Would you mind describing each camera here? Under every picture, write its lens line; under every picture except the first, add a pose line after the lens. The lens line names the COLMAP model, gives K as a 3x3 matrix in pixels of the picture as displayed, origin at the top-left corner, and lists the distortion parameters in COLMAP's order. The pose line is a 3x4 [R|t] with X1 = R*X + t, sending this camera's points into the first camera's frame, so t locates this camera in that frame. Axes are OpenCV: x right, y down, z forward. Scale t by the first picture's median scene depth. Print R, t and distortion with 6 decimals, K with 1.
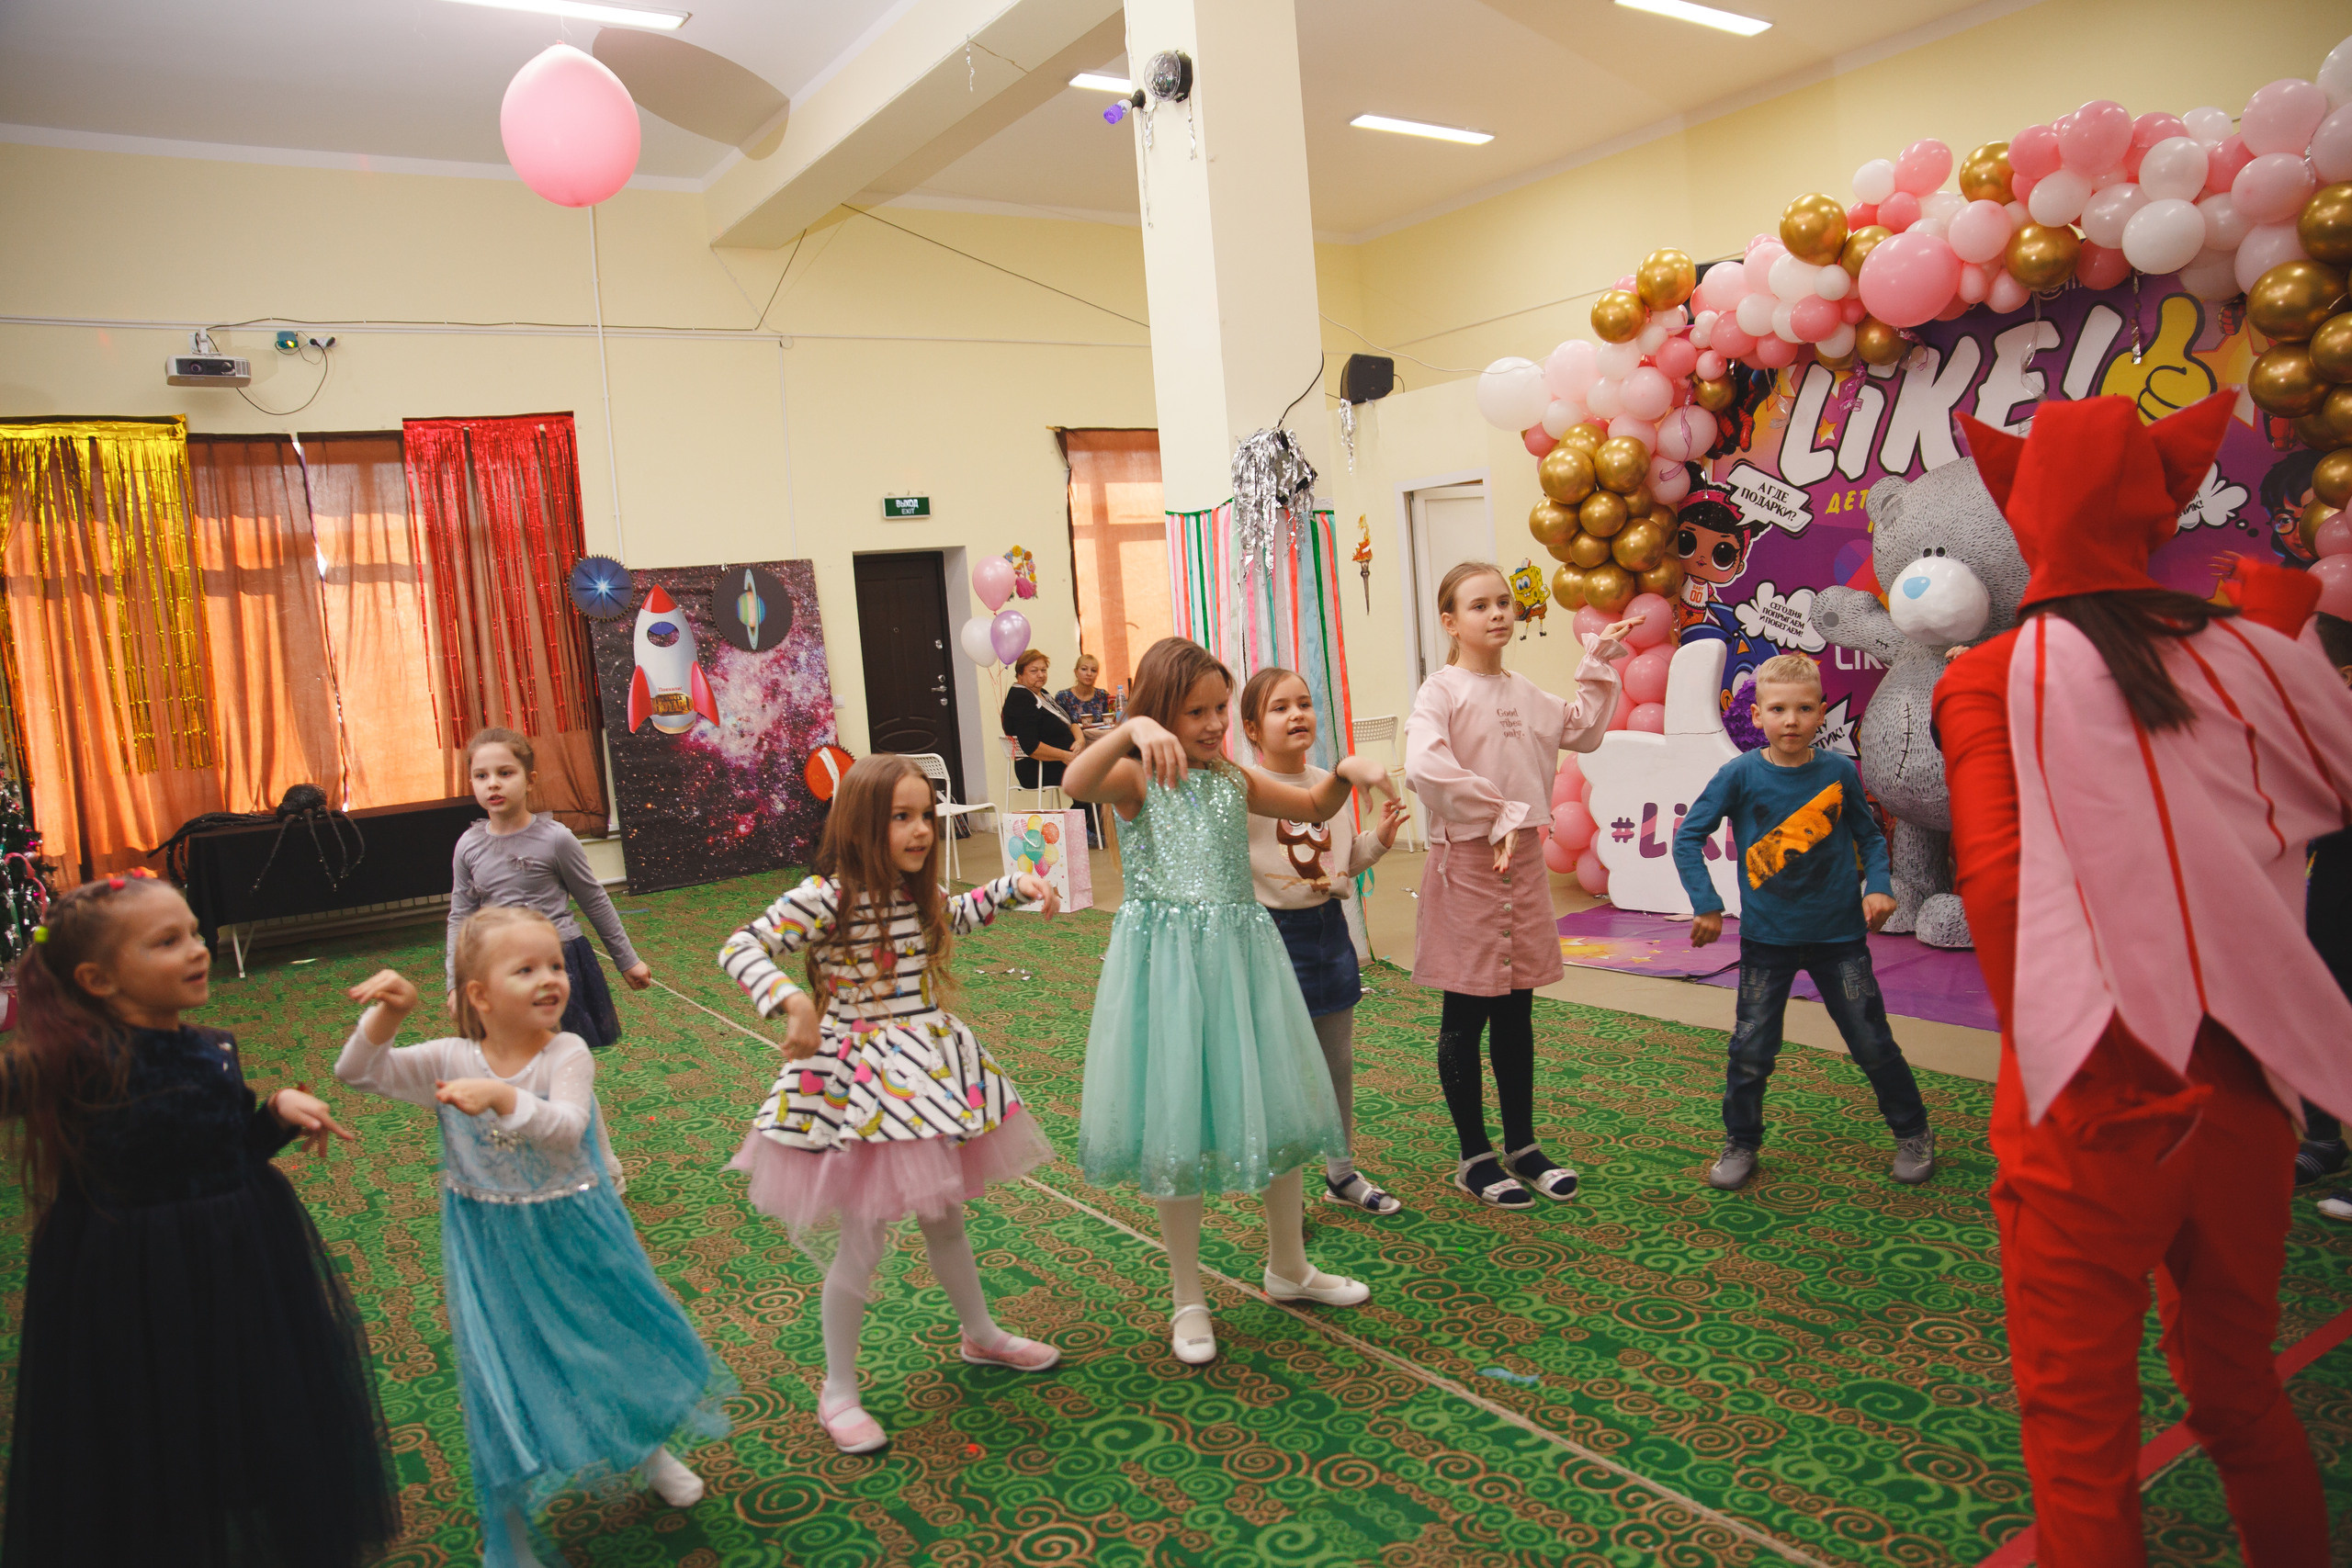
lens RADIAL K [[1631.5, 0, 1172.0], [0, 1631.5, 774.0], [0, 0, 1]] dist [-0.126478, 0.105074]
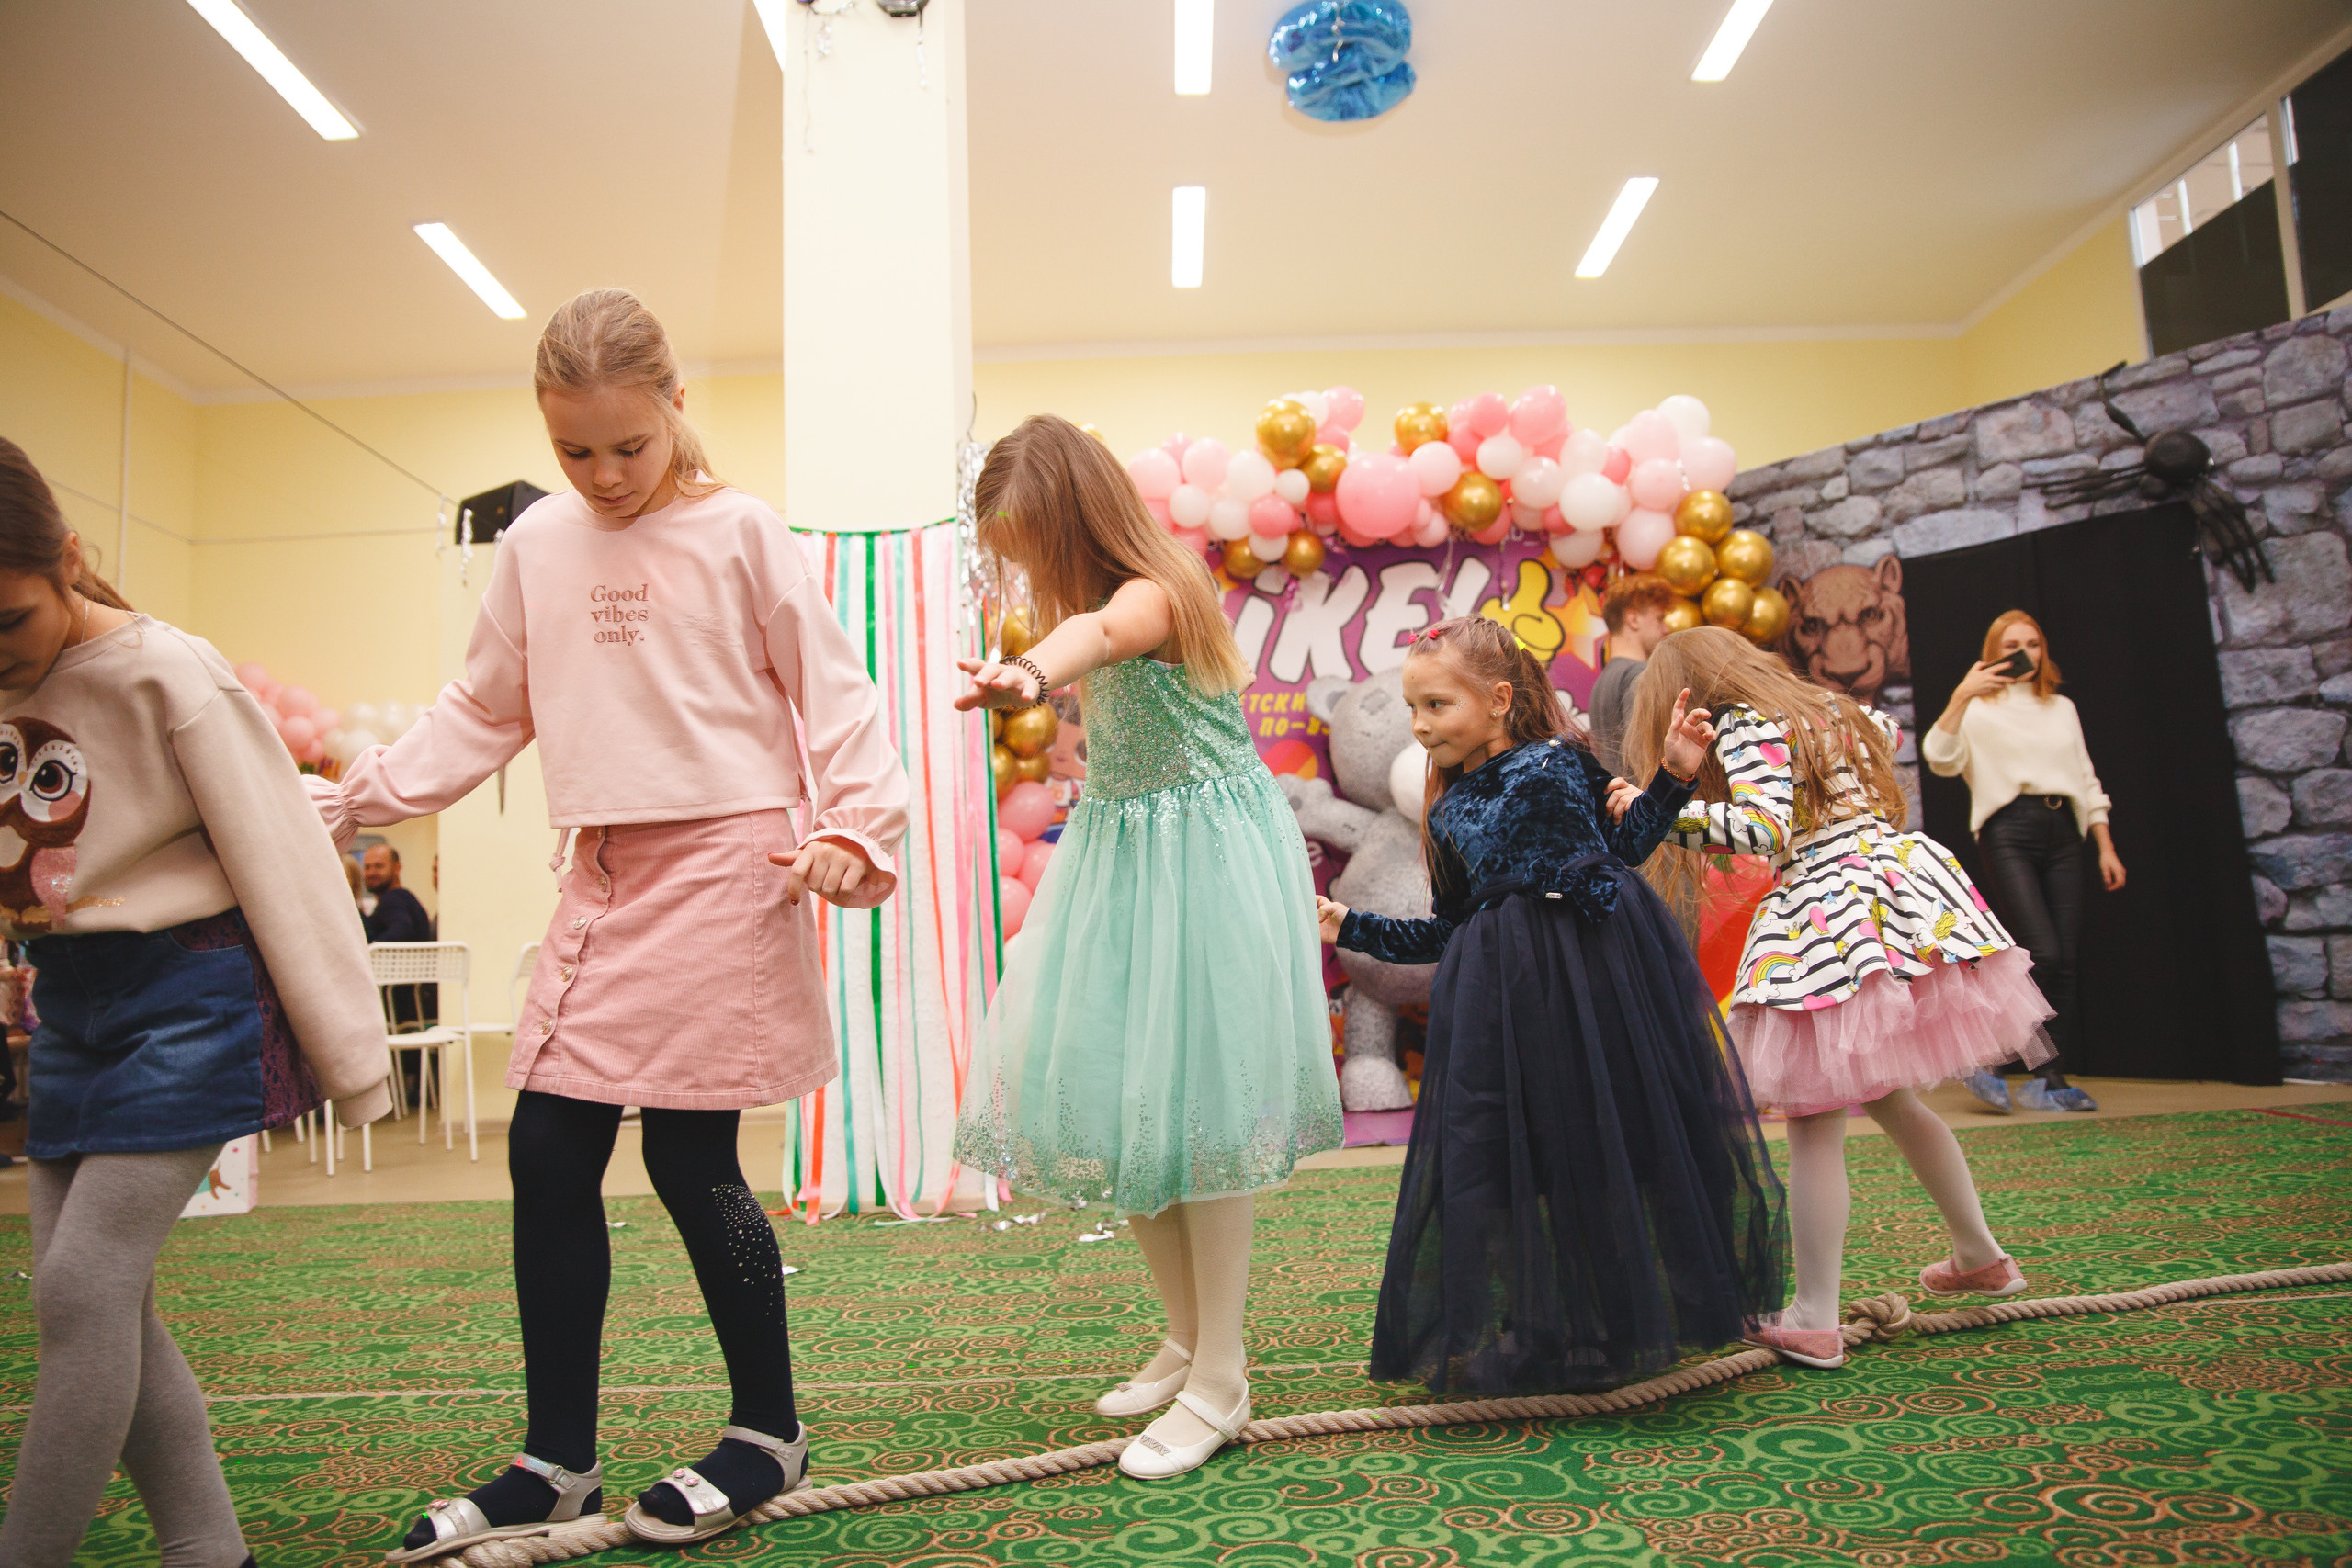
lens RADIAL K [[1618.9, 0, 1160.2], [0, 1618.9, 791.5], [0, 0, 1]] dist [-0.129025, 0.094834]
pose [[0.553515, 0.141250, 0.820773, -0.313124], [0.073703, 0.973338, -0.217210, 0.073279], [-0.829571, 0.180723, 0.528347, 0.358607]]
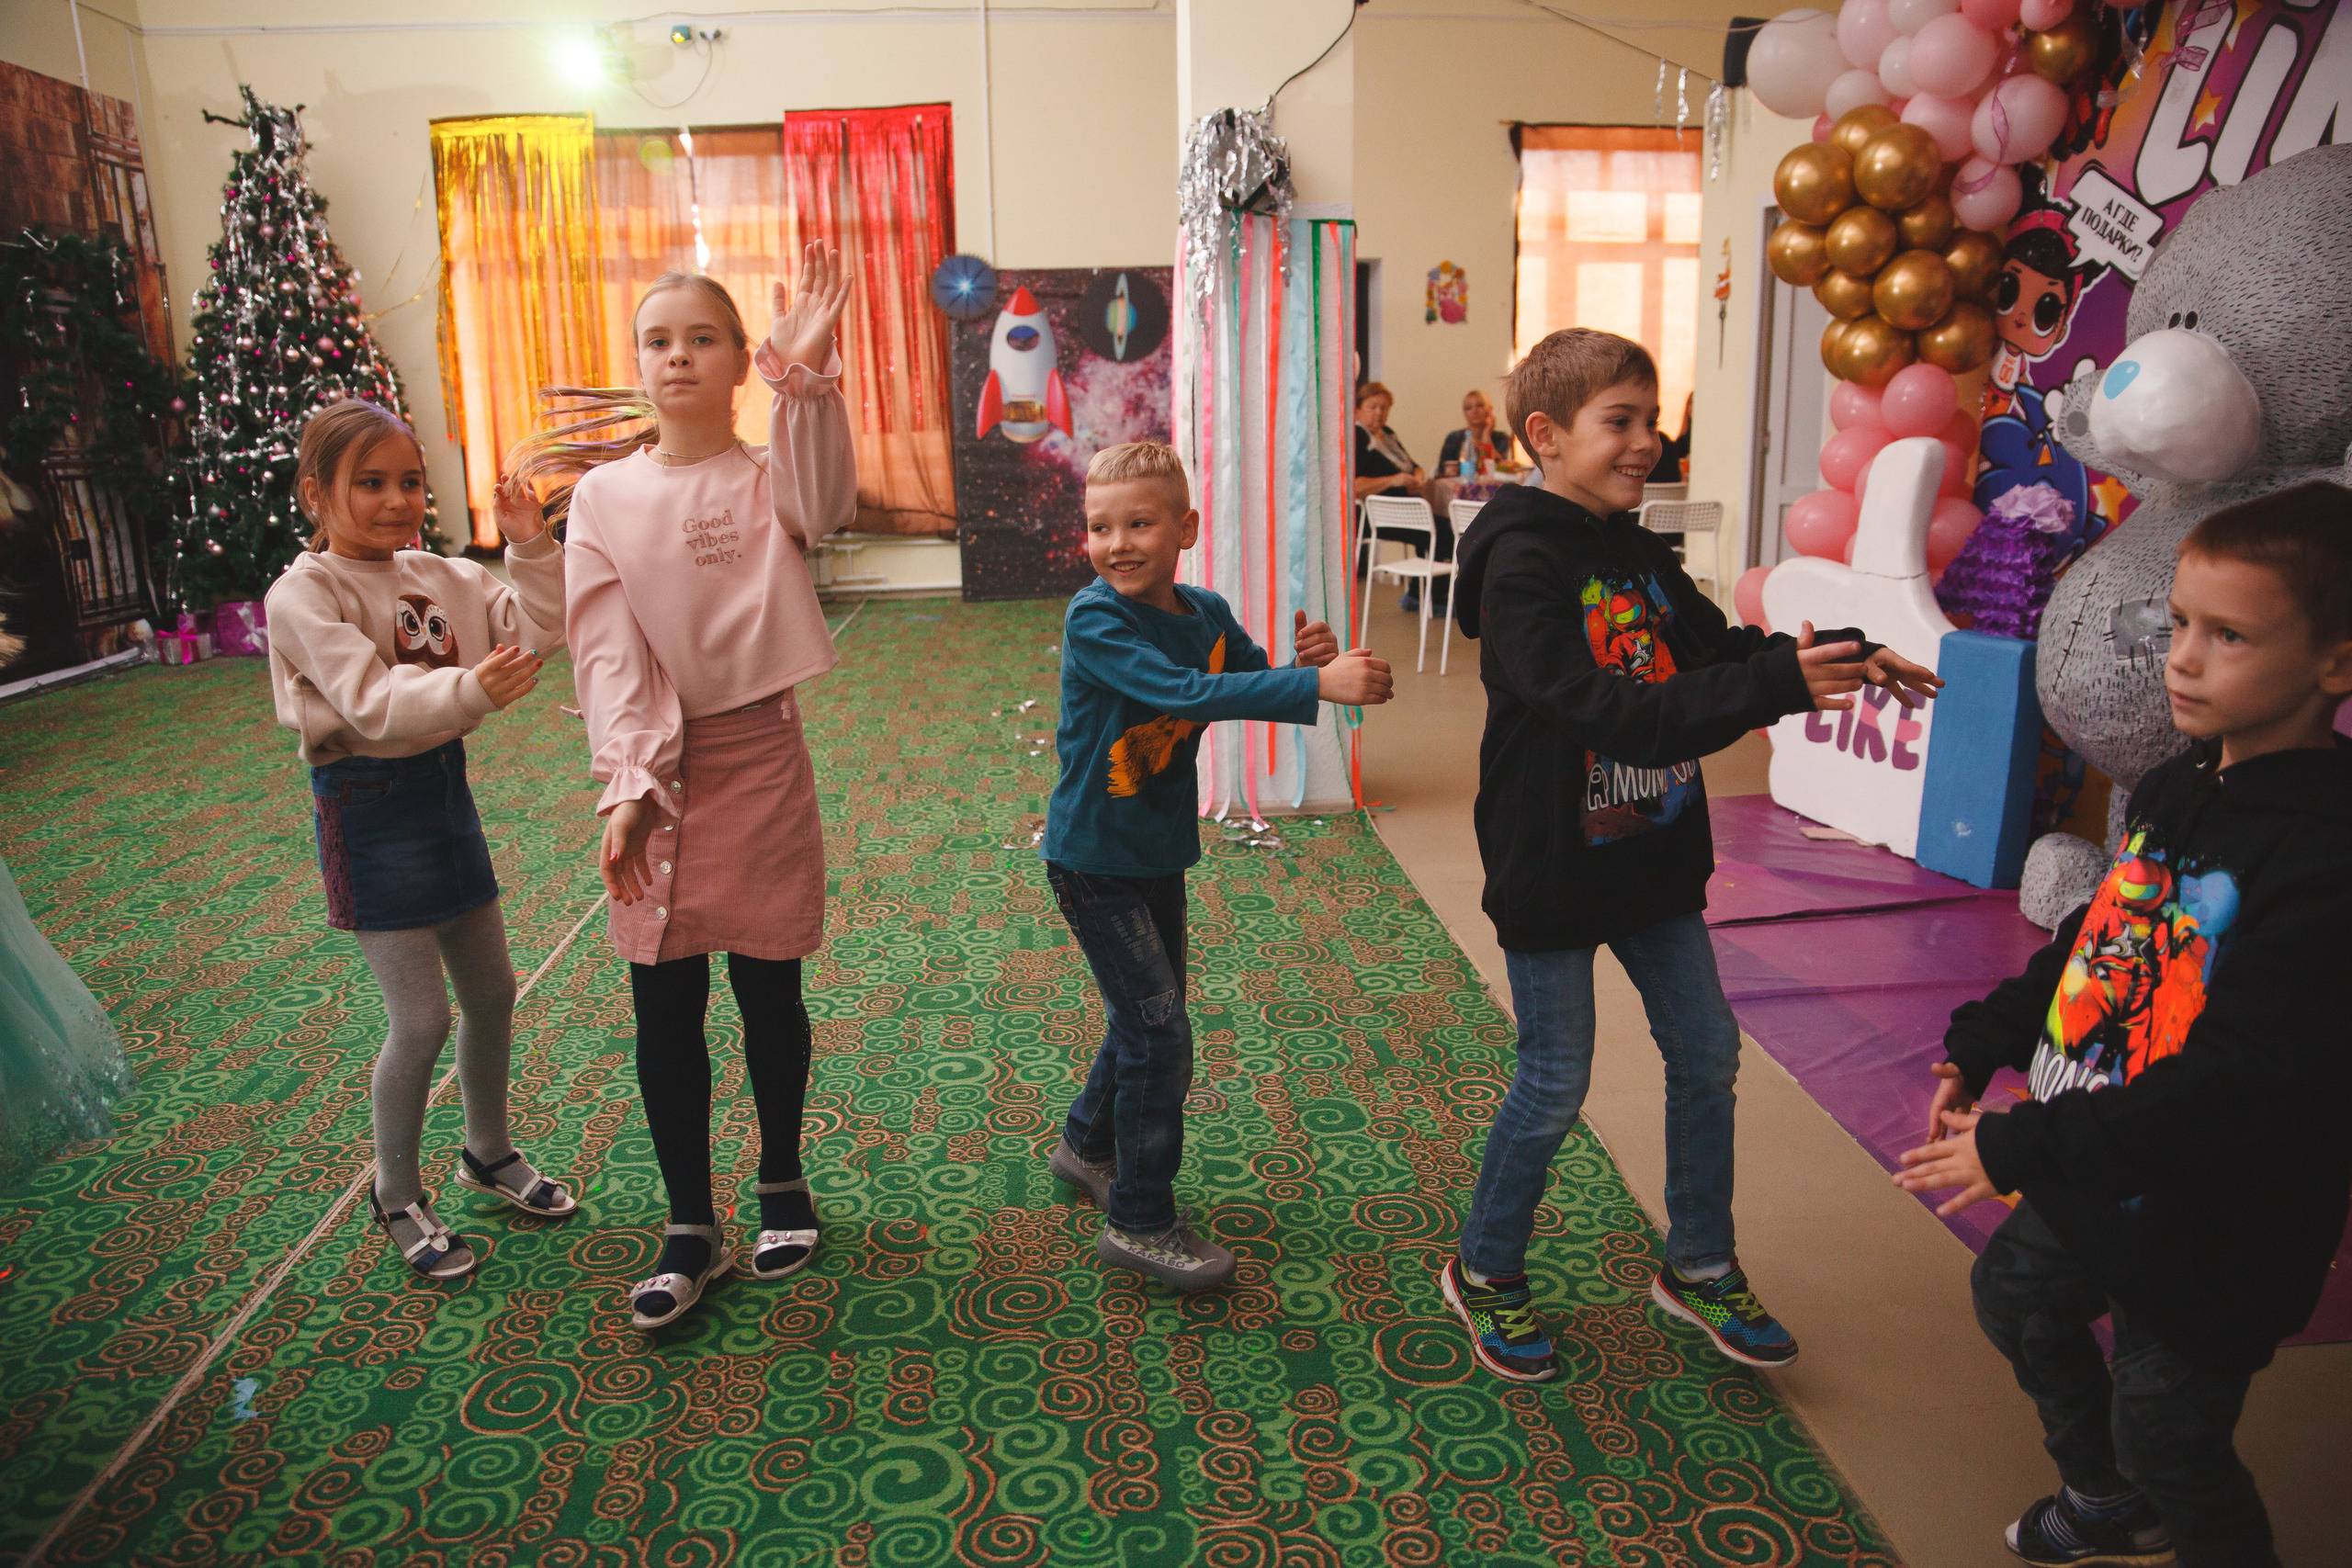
lens RADIAL K [[1616.1, 0, 1176.0], [0, 1616.1, 779.1], [0, 0, 1]] dist [-0.129856, 0.096089]
pose [[0.873177, 0.179338, -0.453211, 0.271645], [-0.095853, 0.974873, 0.201086, -0.033460], [0.477886, -0.132142, 0.868426, 0.189437]]
